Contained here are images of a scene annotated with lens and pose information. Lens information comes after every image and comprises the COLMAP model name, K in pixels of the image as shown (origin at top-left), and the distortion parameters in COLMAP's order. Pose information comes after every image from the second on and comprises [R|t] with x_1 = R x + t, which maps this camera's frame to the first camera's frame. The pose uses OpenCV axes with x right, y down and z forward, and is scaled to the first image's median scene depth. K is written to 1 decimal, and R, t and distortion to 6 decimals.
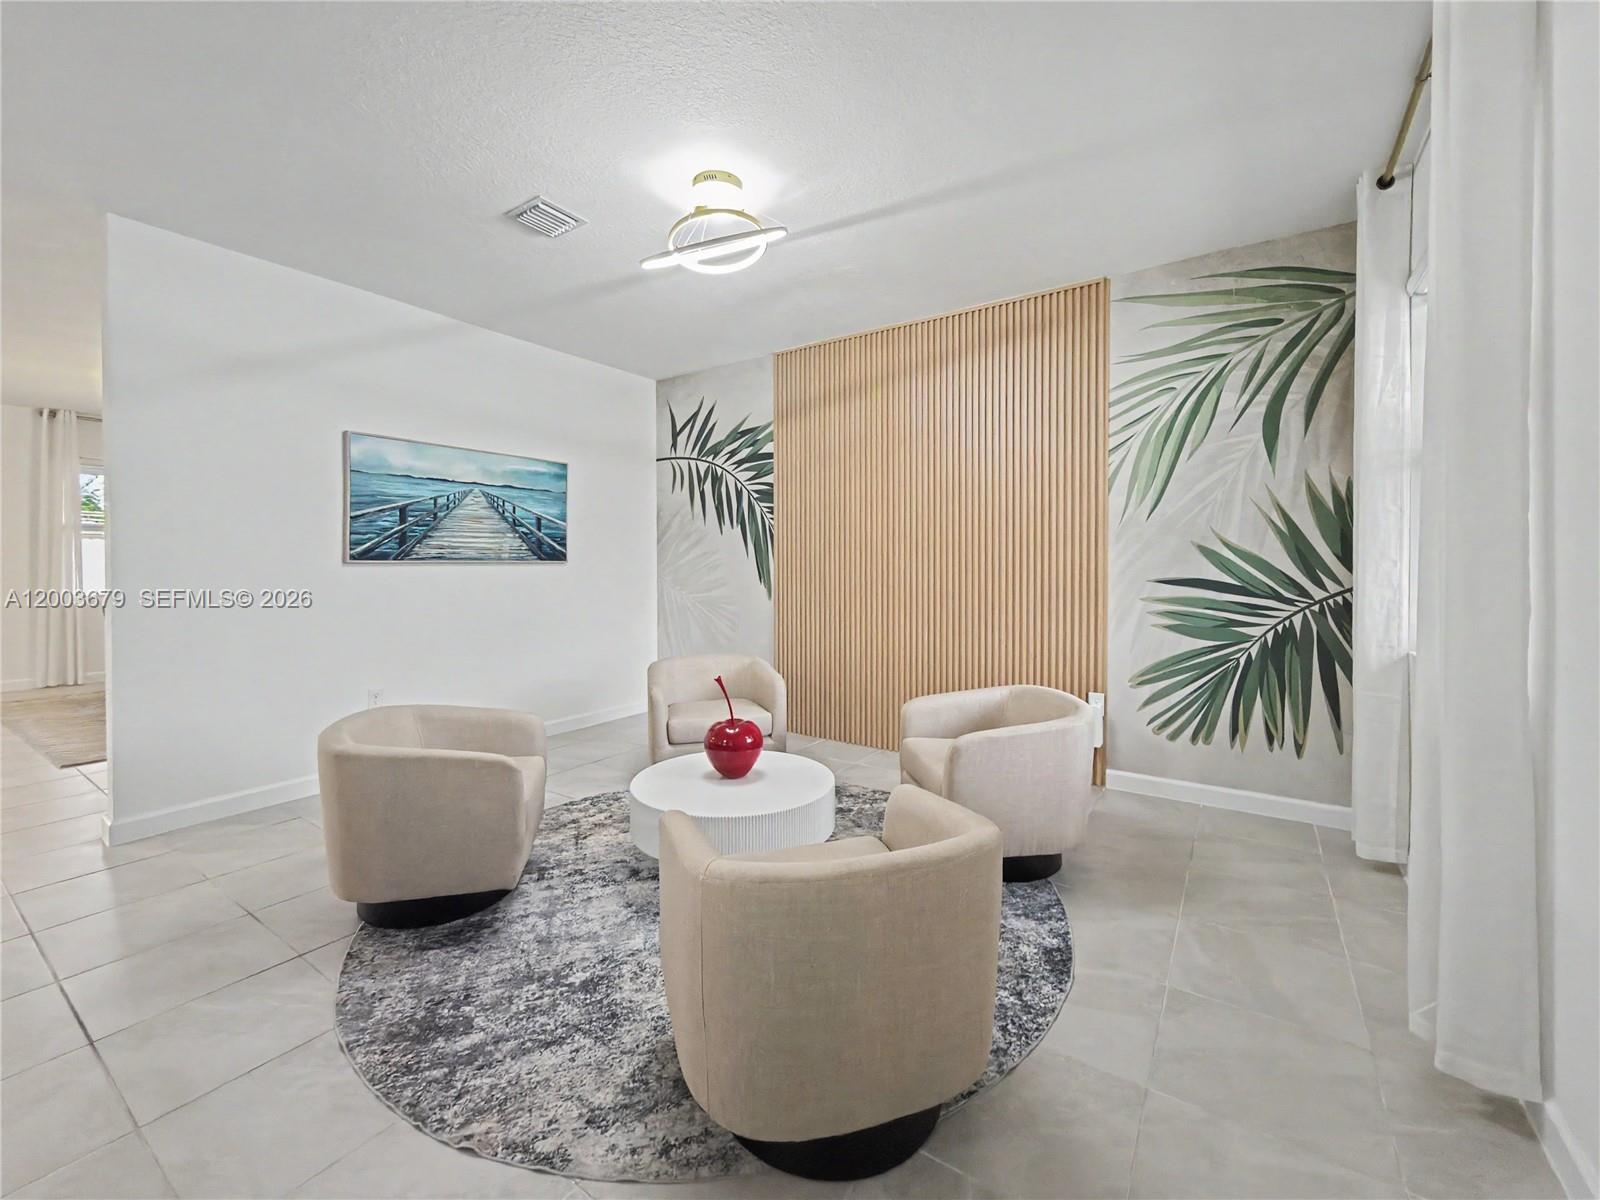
lens RADIAL K [[660.6, 0, 797.9], [0, 660.6, 556.2], [0, 0, 1]] dist [-0.001345, 0.000339]
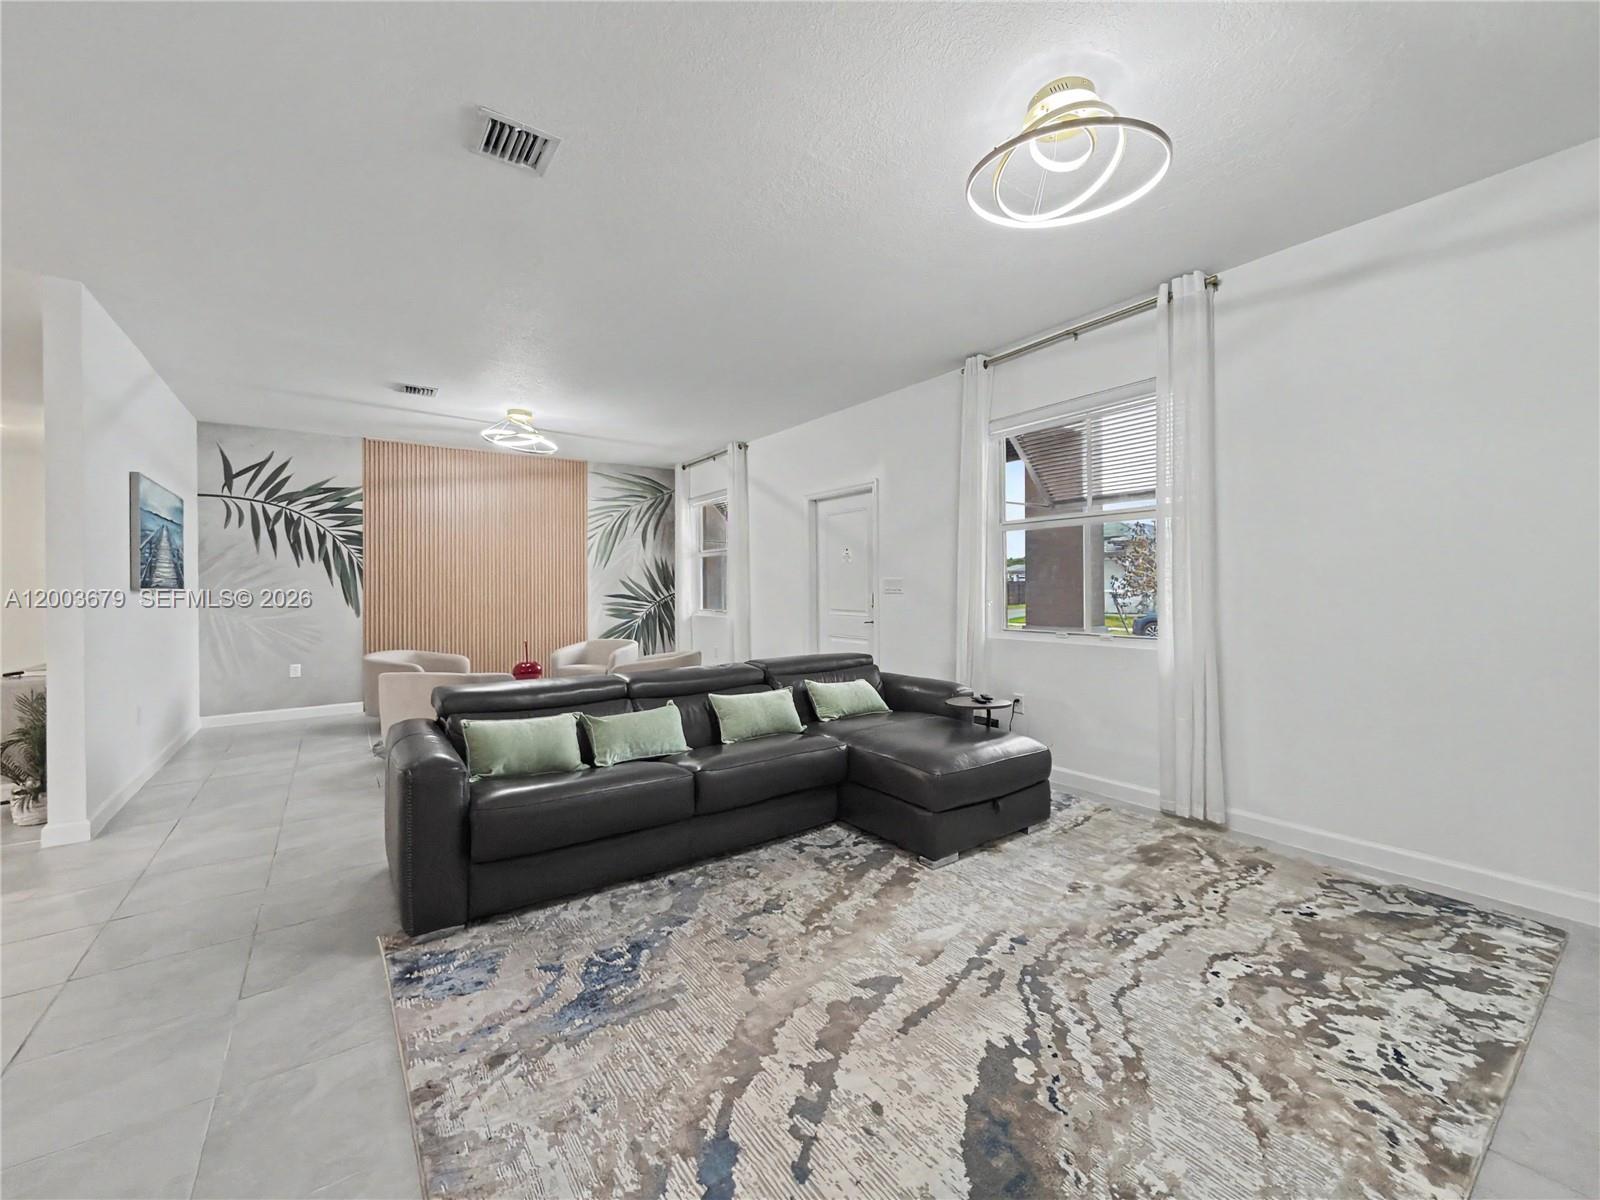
lens RADIAL K [[660.6, 0, 797.9], [0, 660.6, 556.2], [0, 0, 1]] dist [-0.001345, 0.000339]
pose [[0.348447, 0.043675, 0.936310, -0.984477], [-0.000036, 0.998914, -0.046582, 0.004015], [-0.937328, 0.016198, 0.348071, -0.318813]]
